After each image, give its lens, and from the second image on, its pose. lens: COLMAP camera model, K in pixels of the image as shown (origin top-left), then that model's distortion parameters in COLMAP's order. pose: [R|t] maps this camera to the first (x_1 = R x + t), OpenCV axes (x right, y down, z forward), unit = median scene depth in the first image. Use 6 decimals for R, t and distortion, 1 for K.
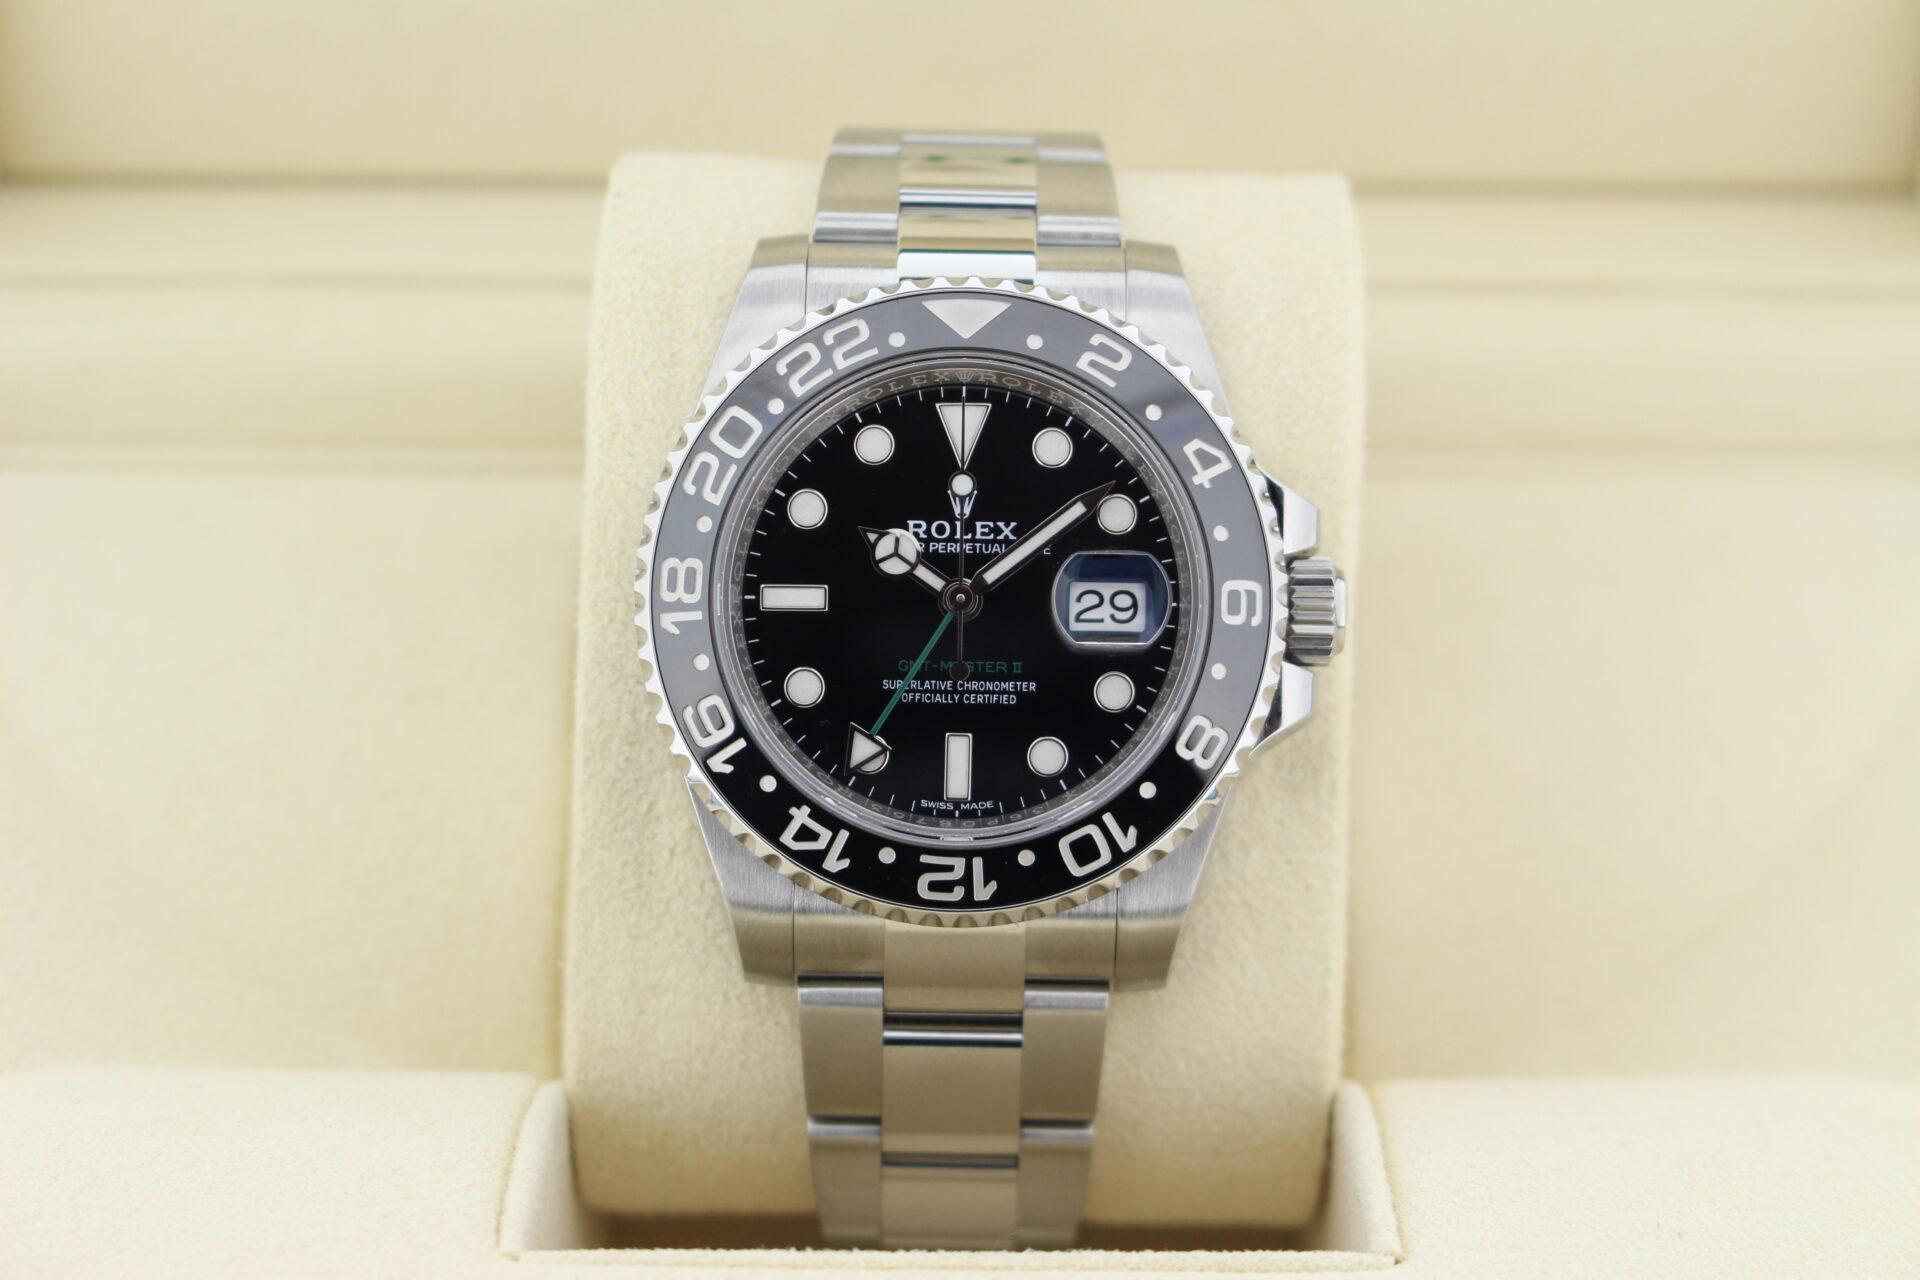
lens RADIAL K [[4442.5, 0, 956.8], [0, 4442.5, 654.0], [0, 0, 1]] dist [0.024912, 0.000000]
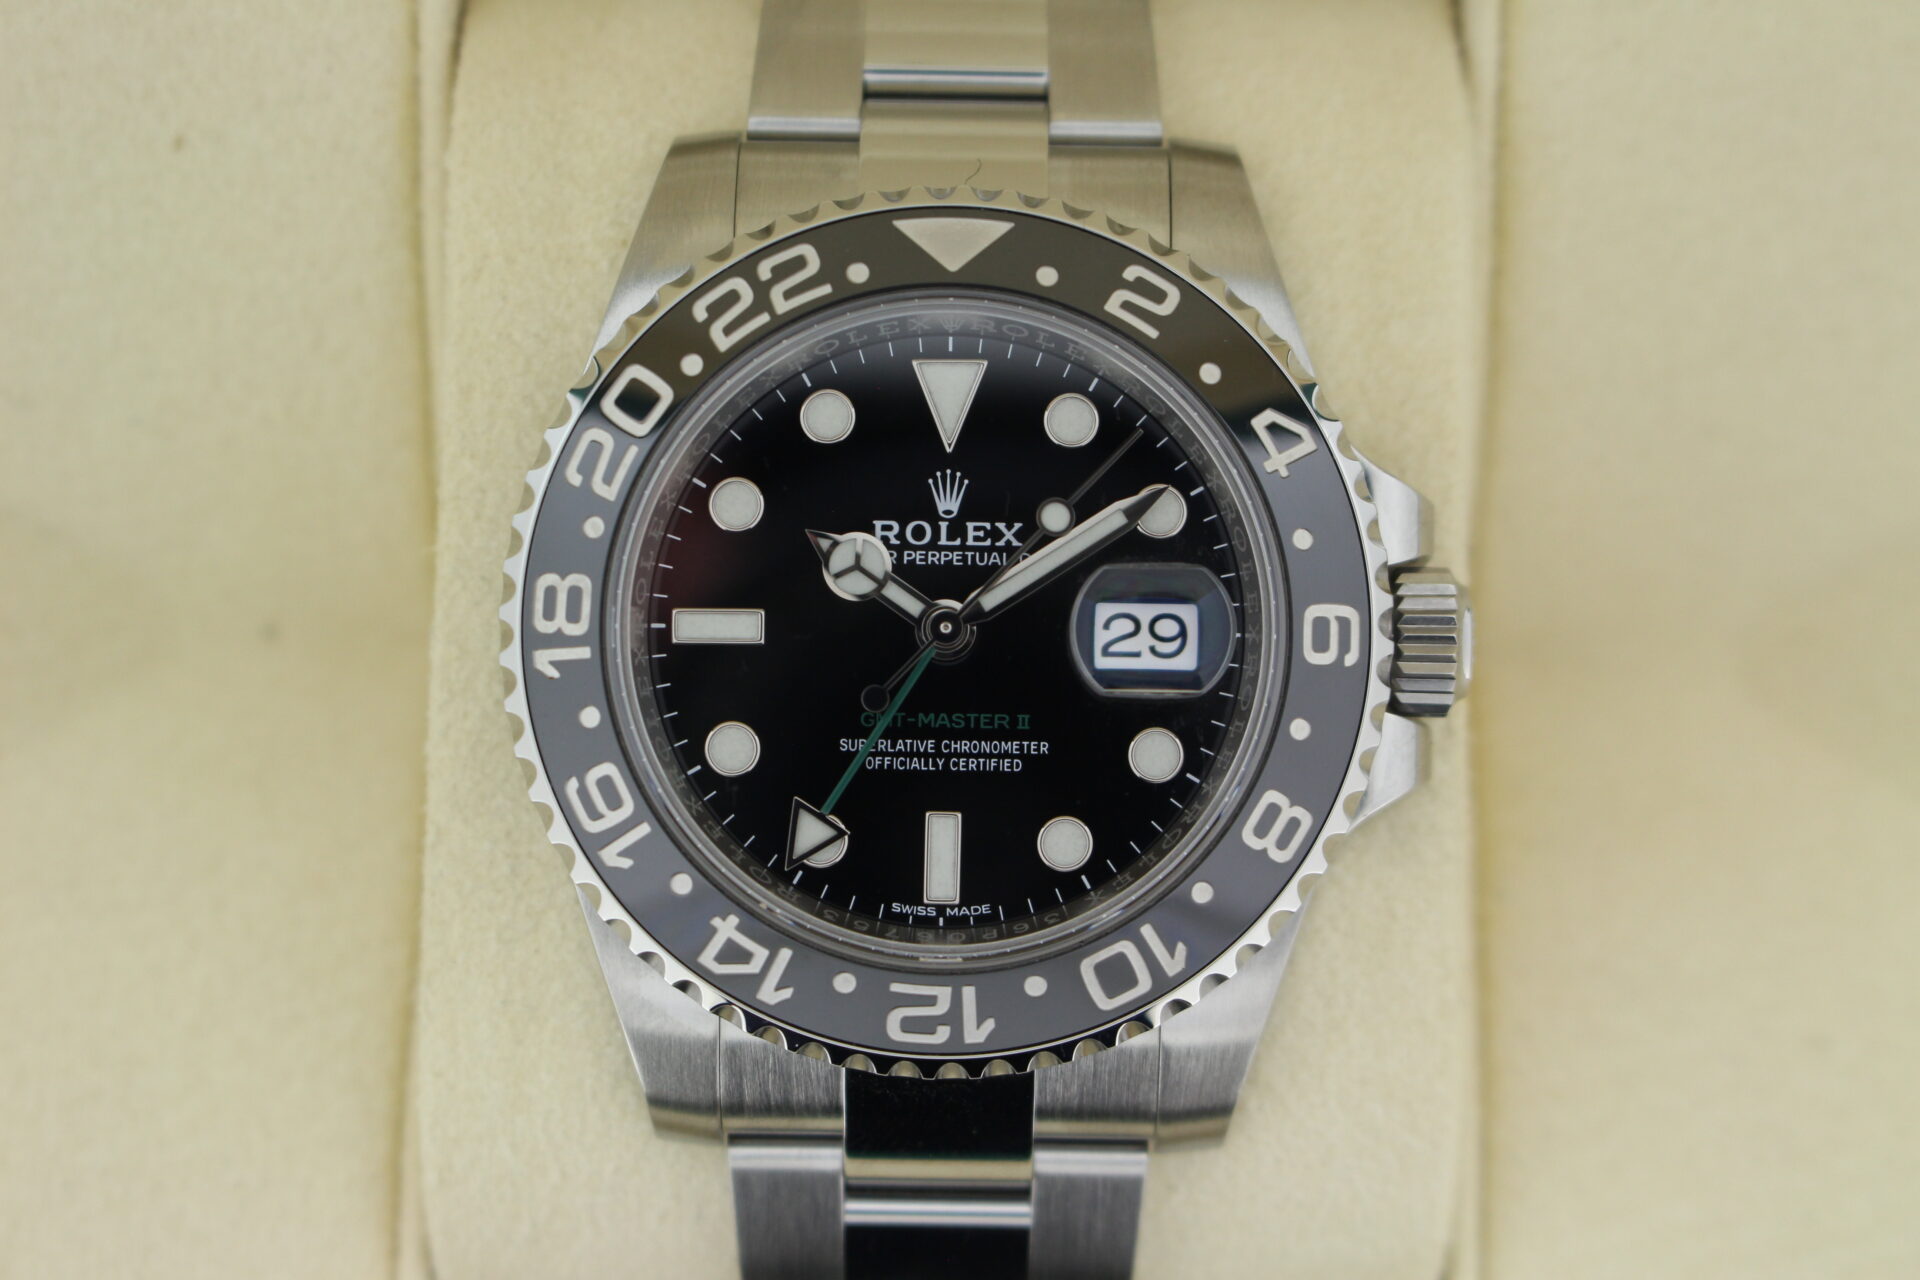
lens RADIAL K [[3966.8, 0, 952.8], [0, 3966.8, 643.9], [0, 0, 1]] dist [0.001206, 0.000000]
pose [[0.999999, -0.000516, 0.001230, 0.001209], [0.000481, 0.999579, 0.028998, -0.028772], [-0.001245, -0.028997, 0.999579, 0.347949]]
